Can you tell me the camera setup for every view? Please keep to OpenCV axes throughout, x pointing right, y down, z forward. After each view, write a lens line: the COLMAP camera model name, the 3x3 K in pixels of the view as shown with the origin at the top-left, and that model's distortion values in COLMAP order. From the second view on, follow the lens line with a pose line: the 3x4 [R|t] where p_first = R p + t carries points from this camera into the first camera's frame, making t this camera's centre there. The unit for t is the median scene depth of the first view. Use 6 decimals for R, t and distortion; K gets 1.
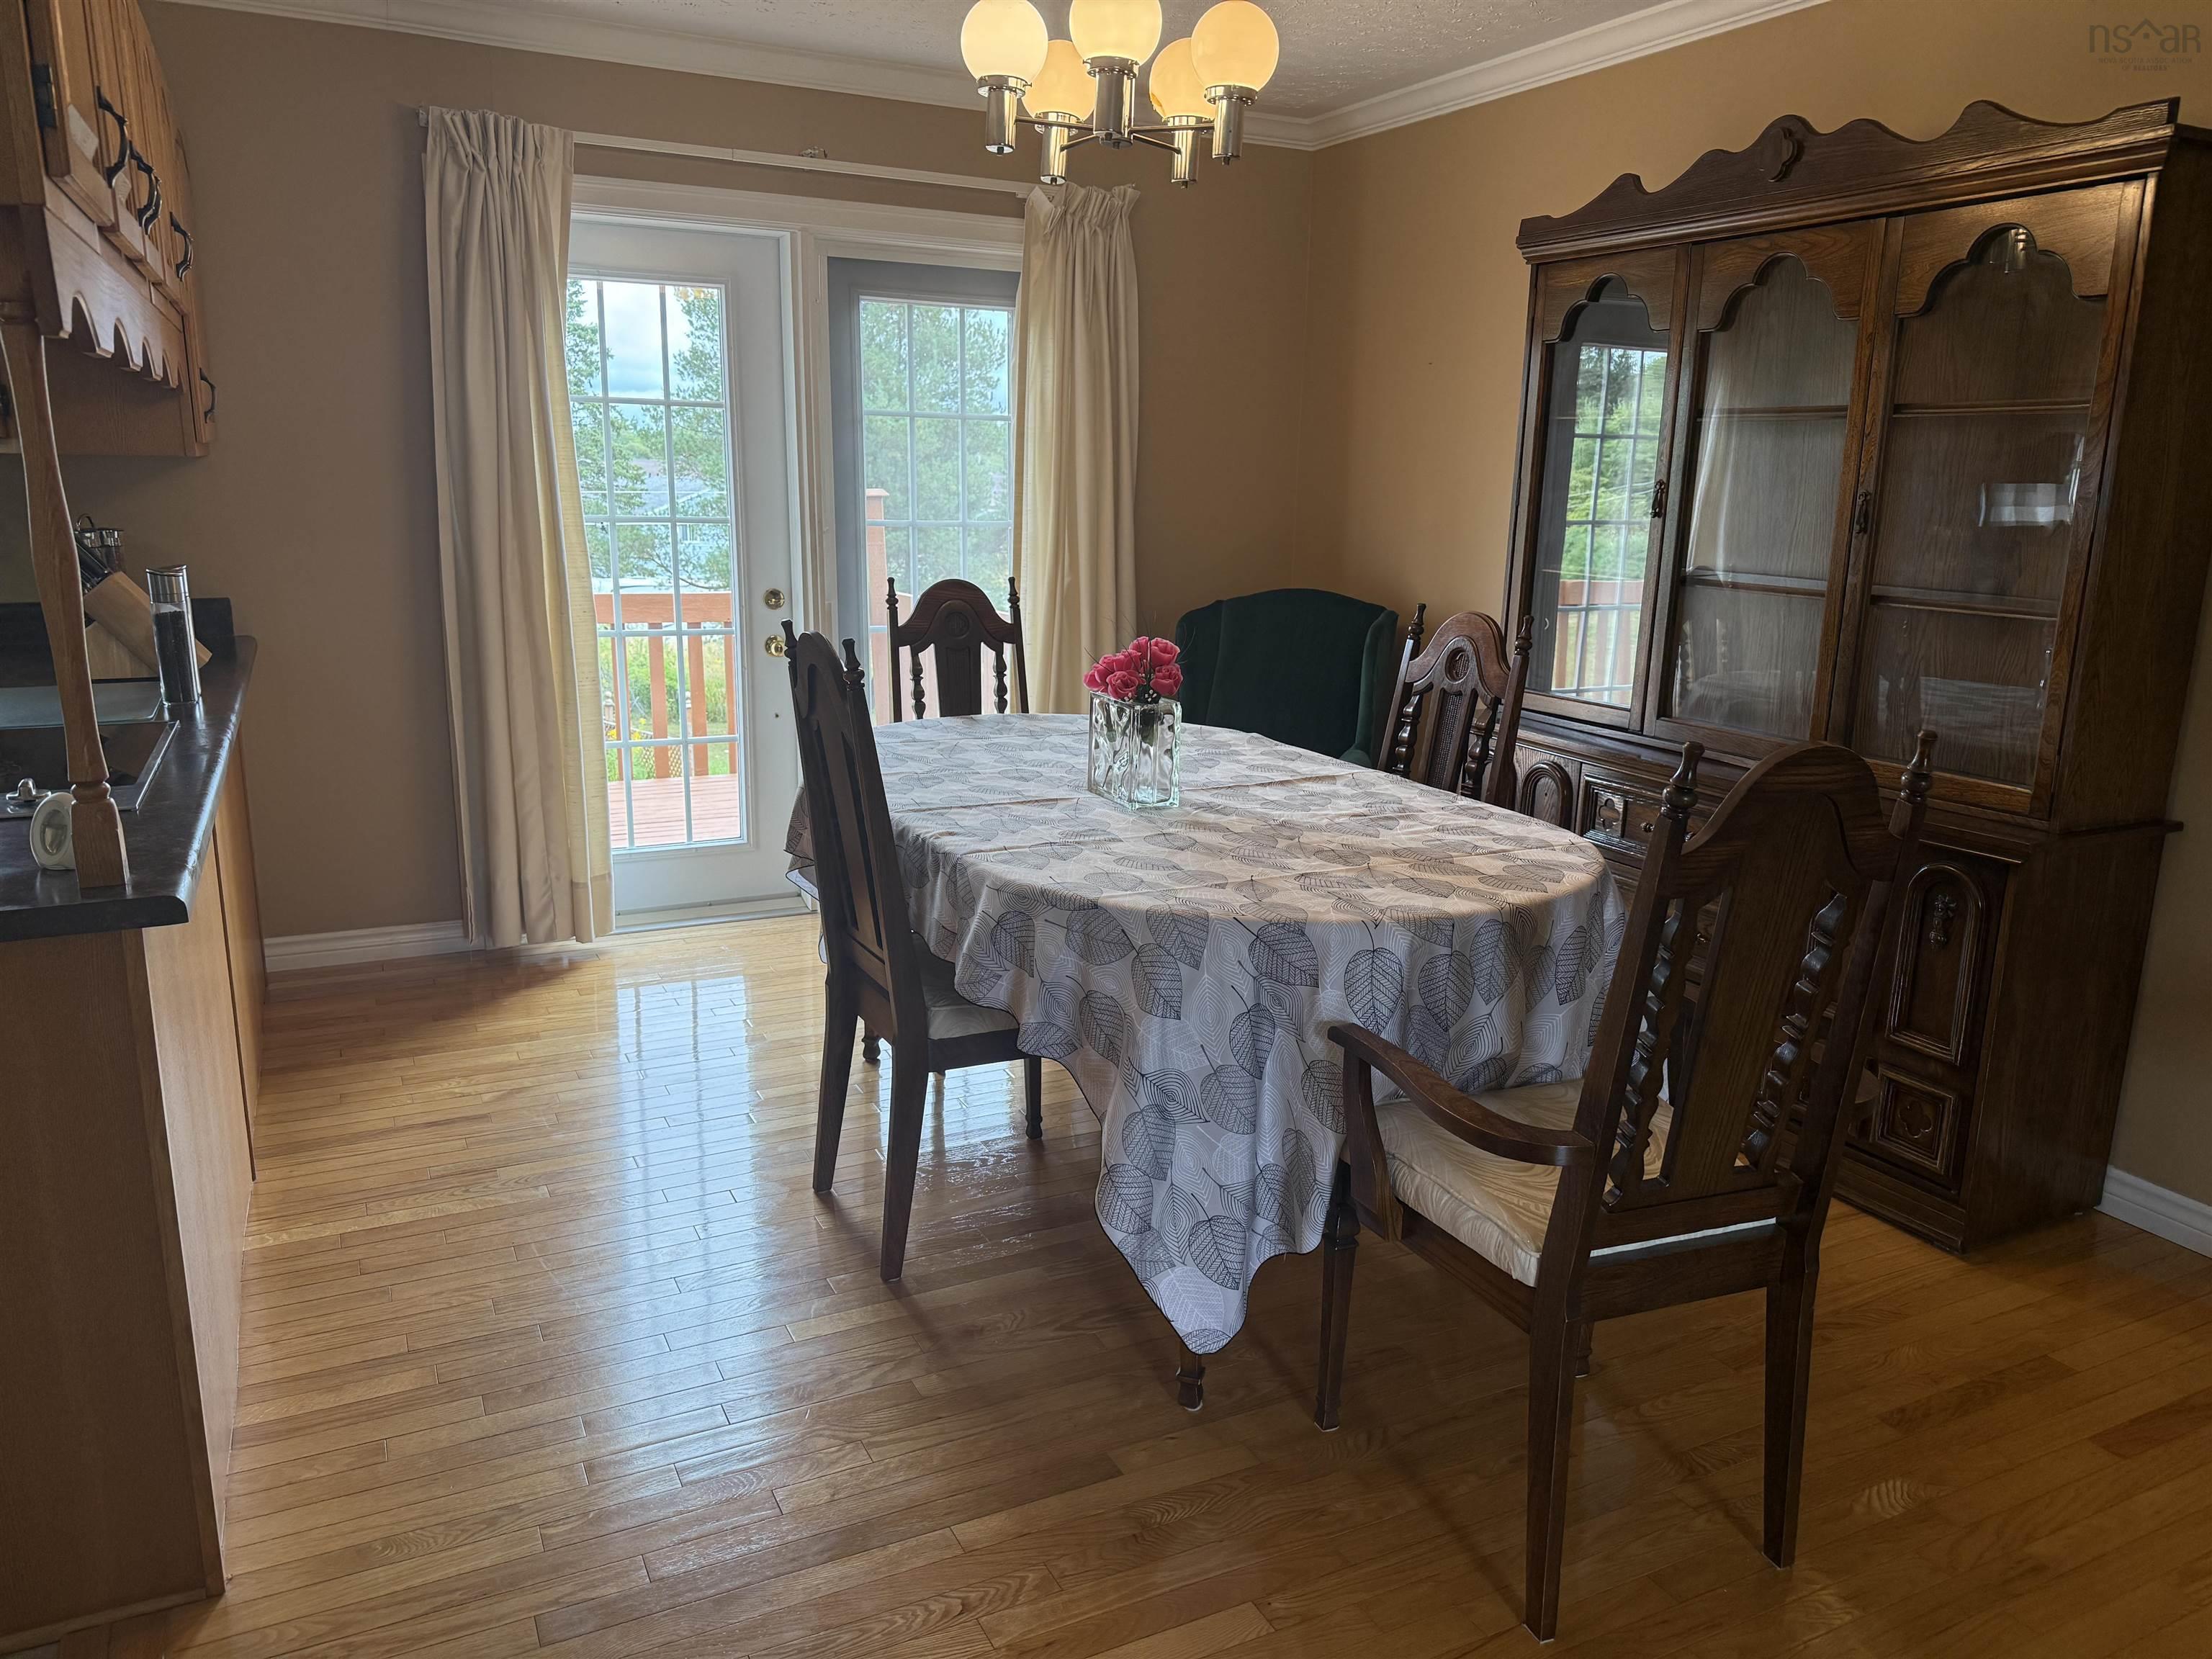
lens RADIAL K [[1562.7, 0, 1122.5], [0, 1562.7, 840.8], [0, 0, 1]] dist [0.033022, -0.043465]
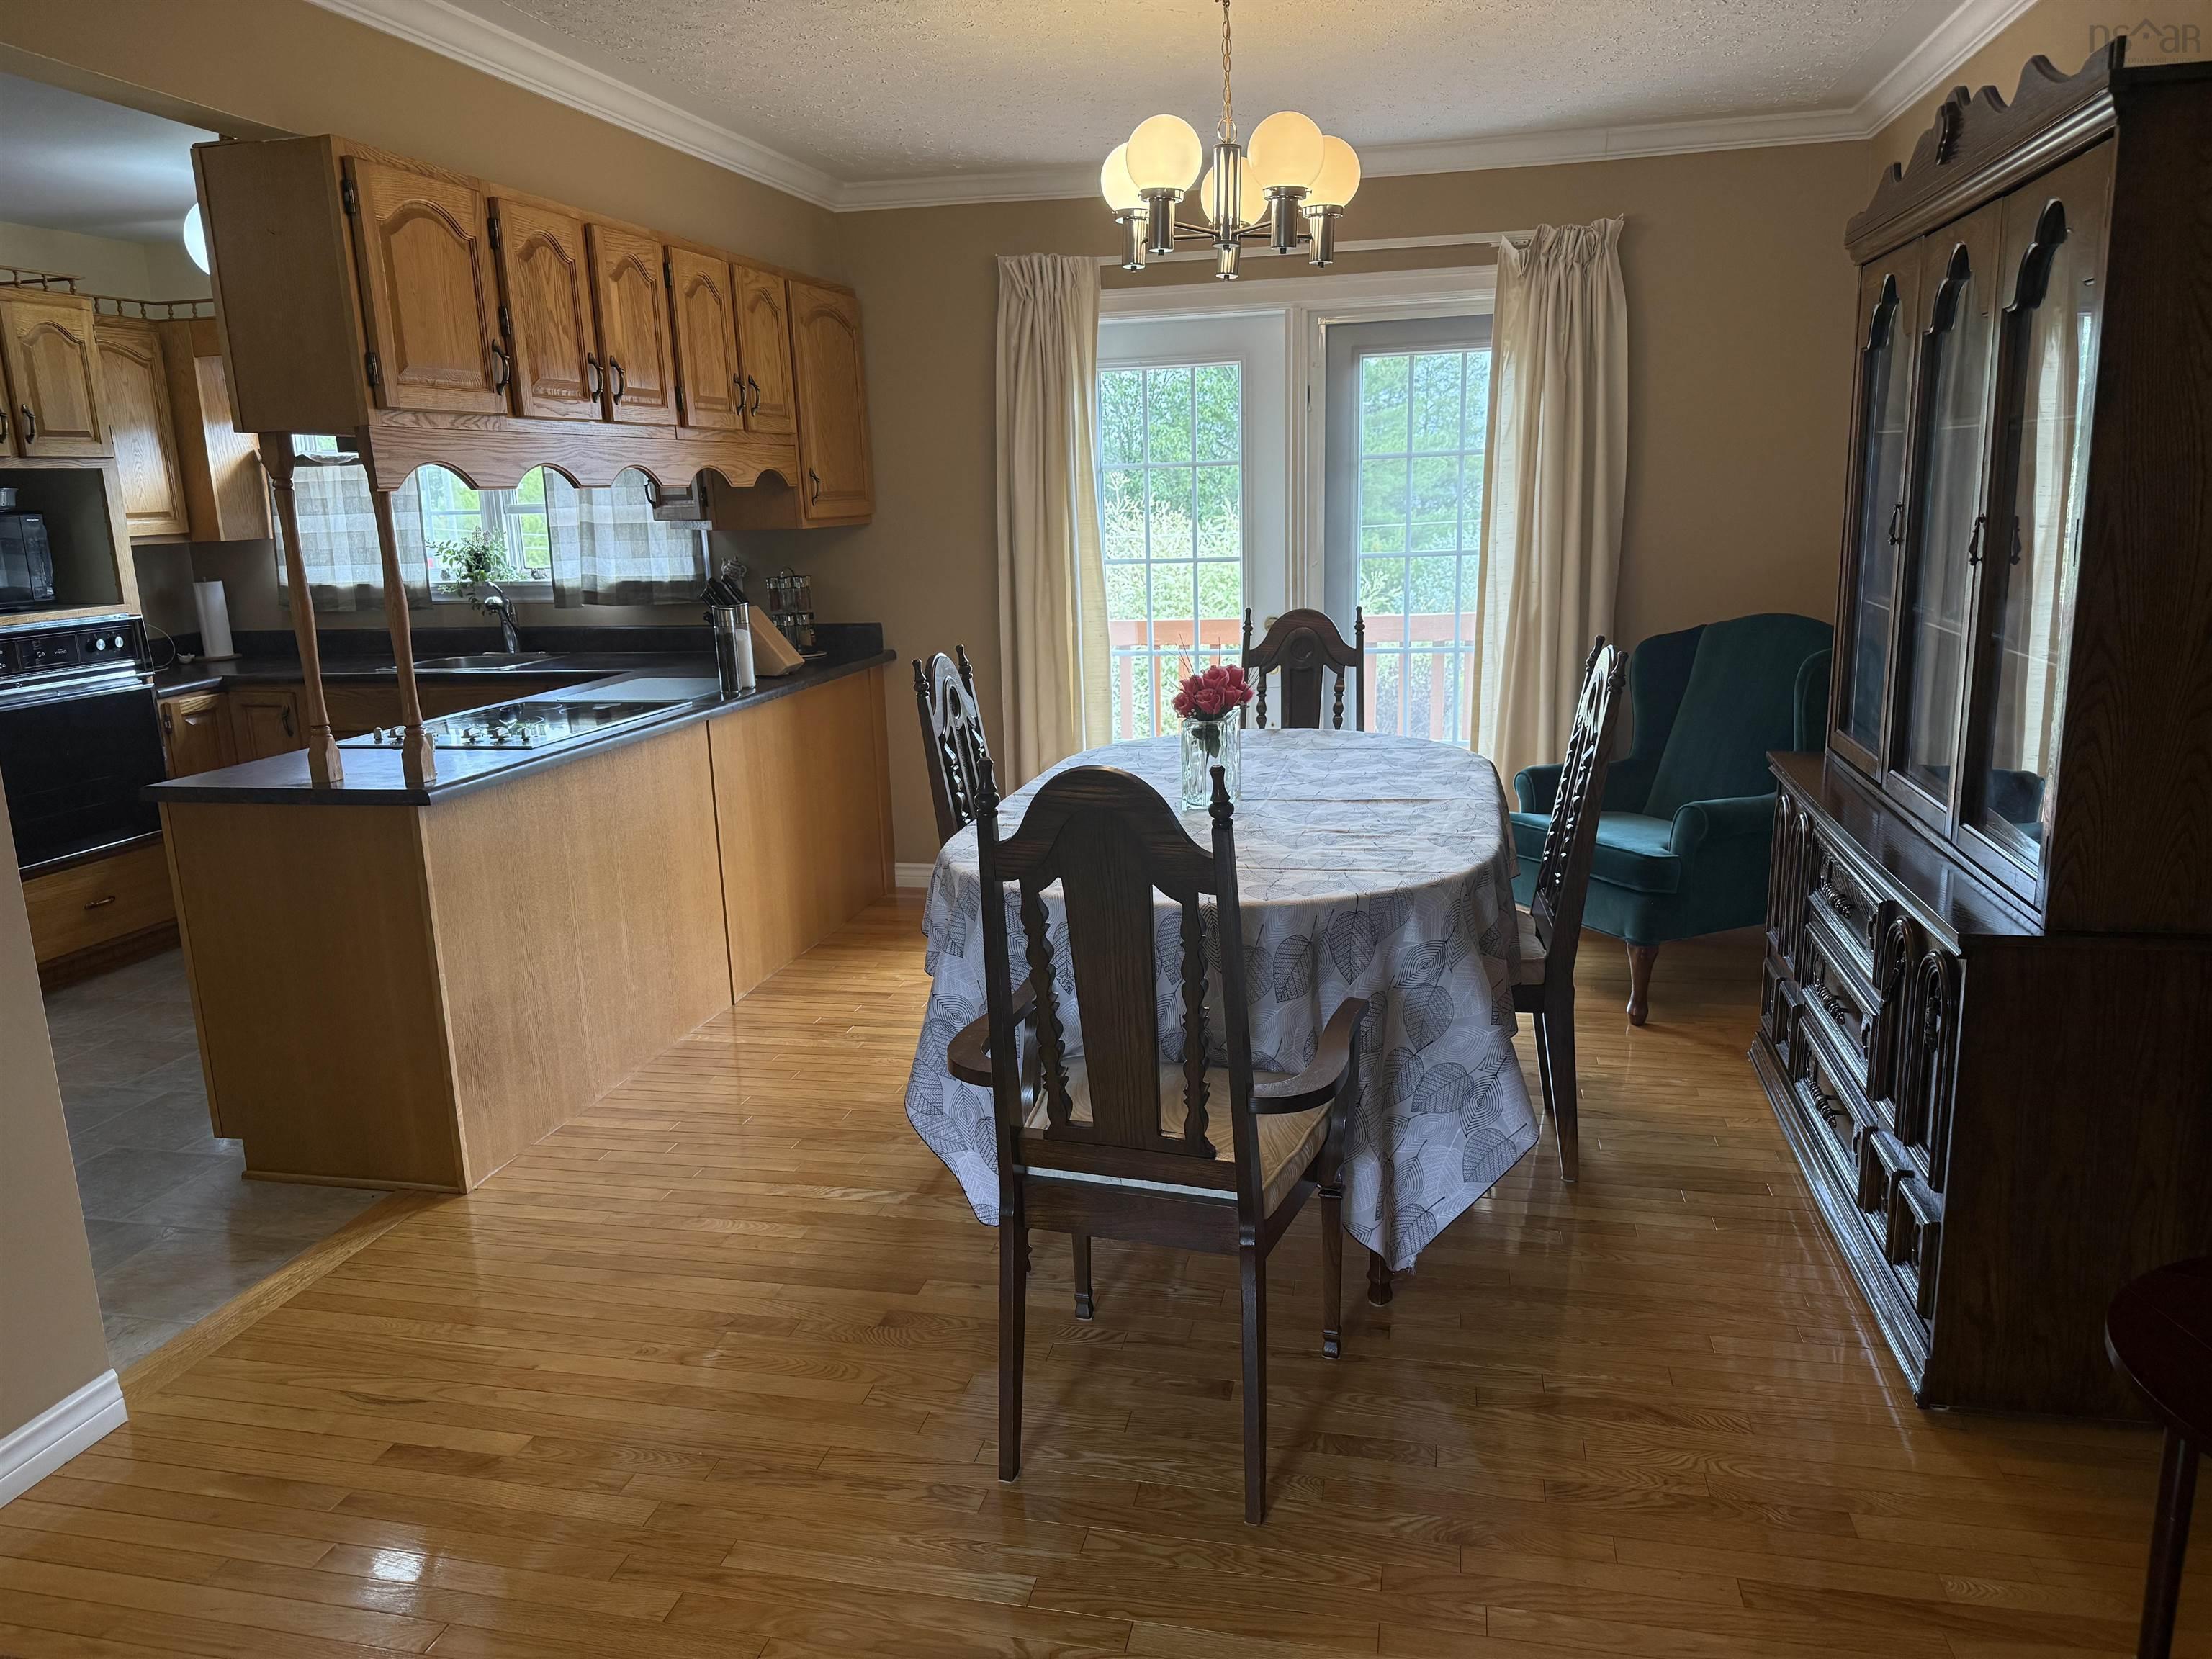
lens RADIAL K [[1562.7, 0, 1140.2], [0, 1562.7, 868.5], [0, 0, 1]] dist [0.033022, -0.043465]
pose [[0.773842, 0.106295, -0.624396, 0.529377], [-0.100673, 0.993927, 0.044435, -0.017941], [0.625327, 0.028474, 0.779843, 0.041064]]
